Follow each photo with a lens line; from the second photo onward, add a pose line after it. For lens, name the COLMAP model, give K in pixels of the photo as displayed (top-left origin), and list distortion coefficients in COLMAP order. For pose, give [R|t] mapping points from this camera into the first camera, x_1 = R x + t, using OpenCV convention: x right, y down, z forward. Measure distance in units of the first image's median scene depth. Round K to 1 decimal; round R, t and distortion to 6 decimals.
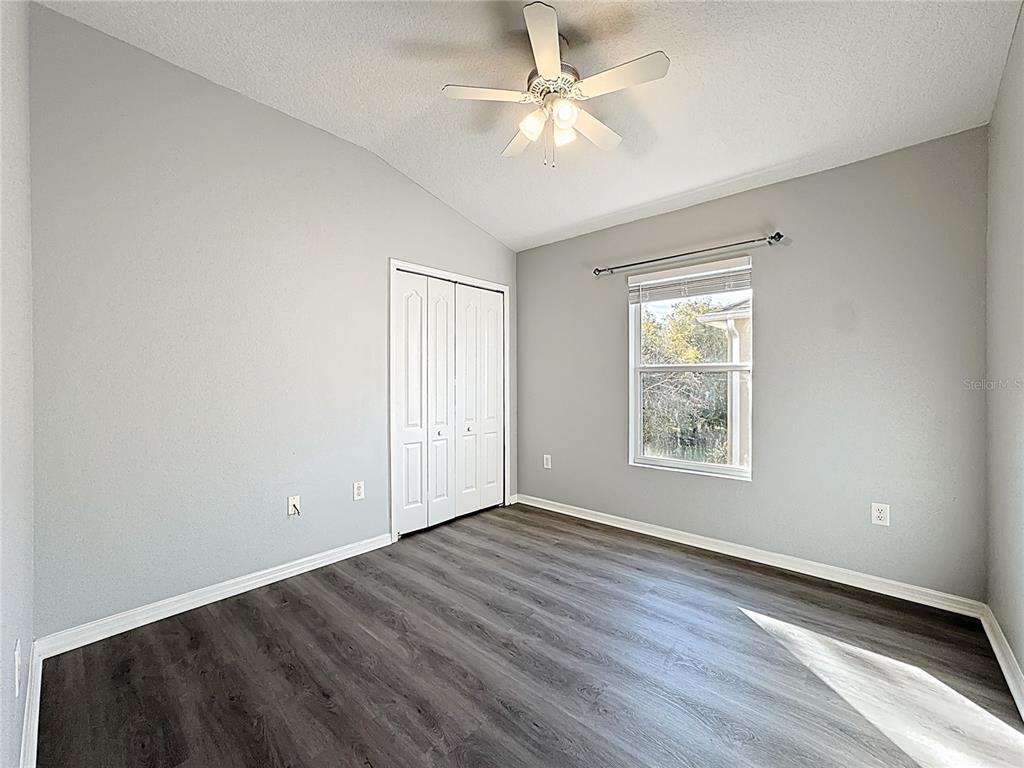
lens RADIAL K [[417.6, 0, 503.3], [0, 417.6, 384.9], [0, 0, 1]] dist [-0.027385, 0.009246]
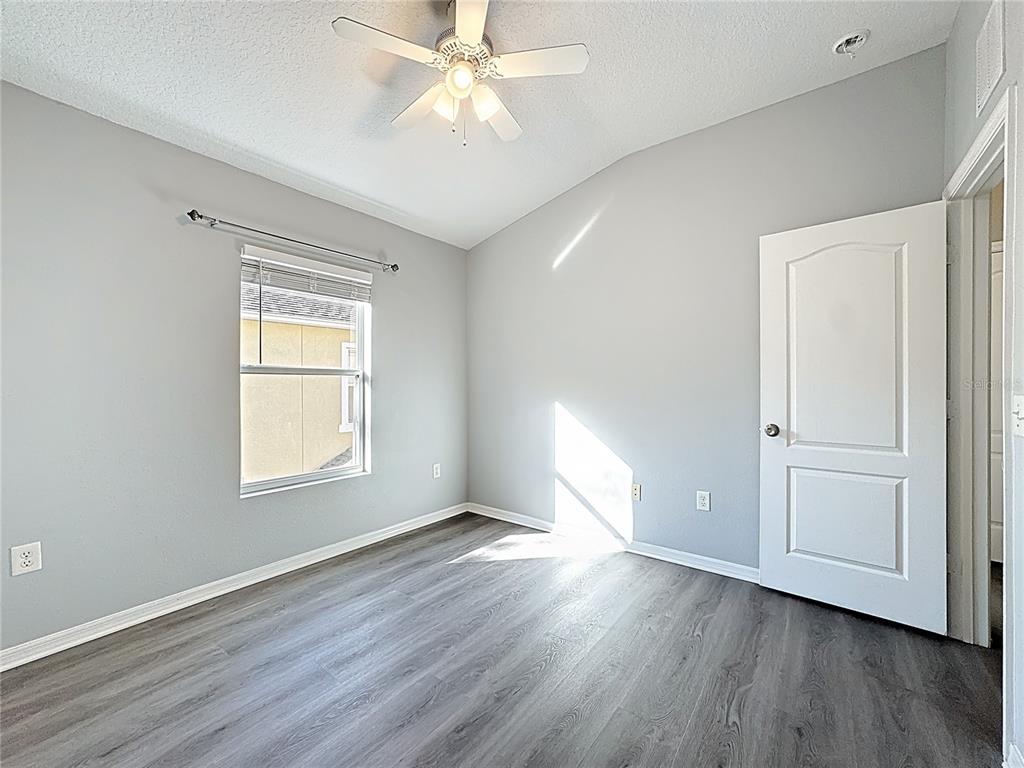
lens RADIAL K [[417.6, 0, 514.1], [0, 417.6, 383.6], [0, 0, 1]] dist [-0.027385, 0.009246]
pose [[-0.098030, 0.006129, 0.995165, -0.664252], [0.008664, 0.999948, -0.005305, -0.003872], [-0.995146, 0.008102, -0.098078, 0.835995]]
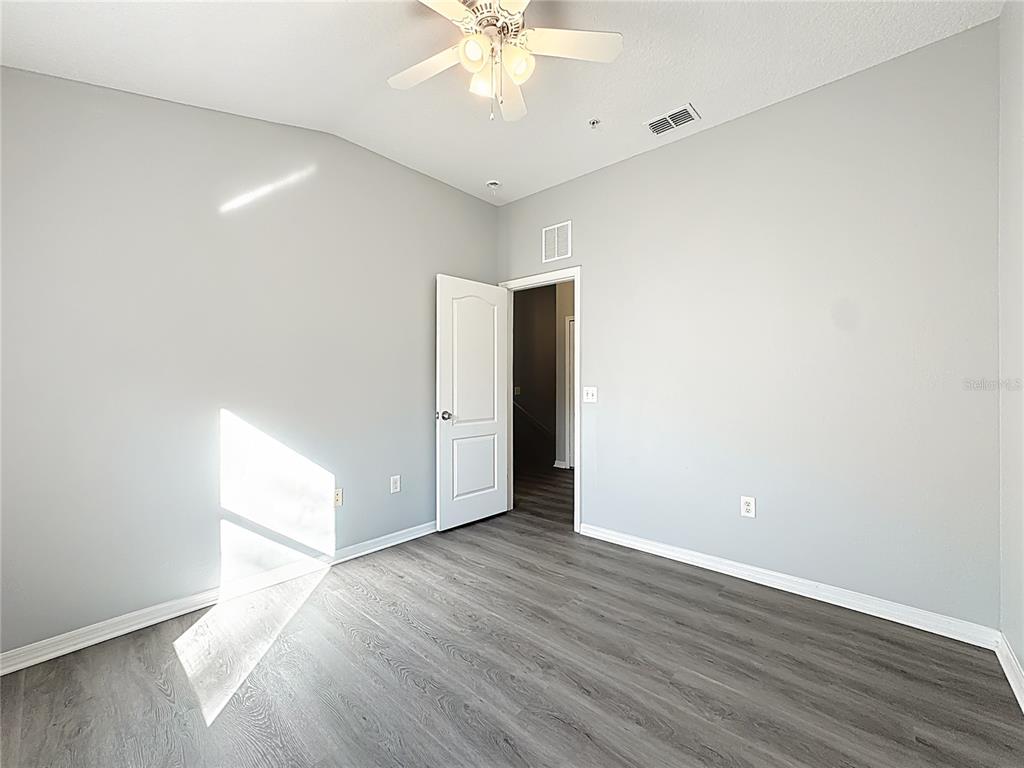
lens RADIAL K [[417.6, 0, 511.5], [0, 417.6, 381.2], [0, 0, 1]] dist [-0.027385, 0.009246]
pose [[-0.999672, 0.004043, -0.025293, 0.089131], [0.003920, 0.999980, 0.004885, -0.013486], [0.025313, 0.004784, -0.999668, 1.534119]]
